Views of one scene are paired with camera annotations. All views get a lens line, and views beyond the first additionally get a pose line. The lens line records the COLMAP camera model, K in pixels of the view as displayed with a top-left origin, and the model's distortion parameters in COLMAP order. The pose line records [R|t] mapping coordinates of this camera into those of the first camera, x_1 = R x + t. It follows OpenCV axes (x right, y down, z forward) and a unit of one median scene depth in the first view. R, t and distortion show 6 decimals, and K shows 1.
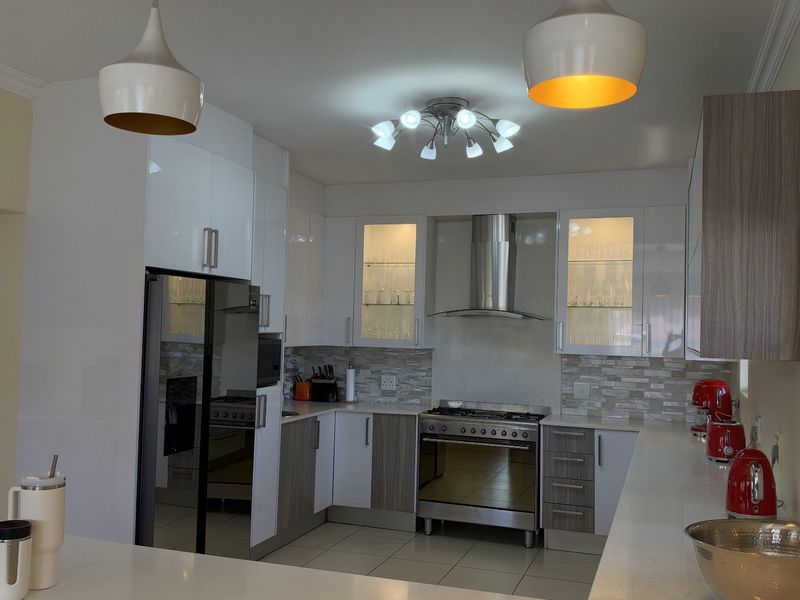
lens RADIAL K [[759.6, 0, 400.1], [0, 759.6, 295.2], [0, 0, 1]] dist [0.062830, 0.000000]
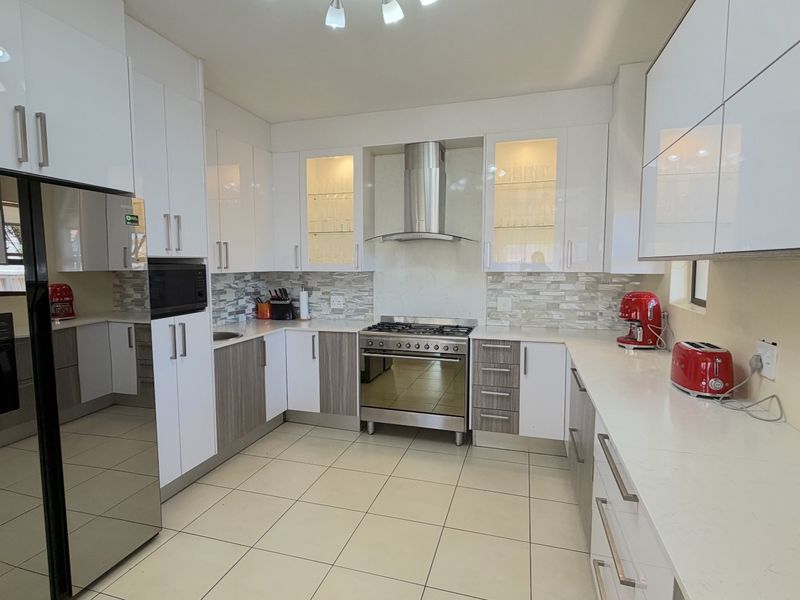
lens RADIAL K [[424.2, 0, 398.5], [0, 424.2, 301.9], [0, 0, 1]] dist [-0.000703, 0.001507]
pose [[0.998567, -0.031022, 0.043603, 0.059088], [0.024945, 0.990722, 0.133593, 0.036576], [-0.047343, -0.132314, 0.990077, 0.418967]]
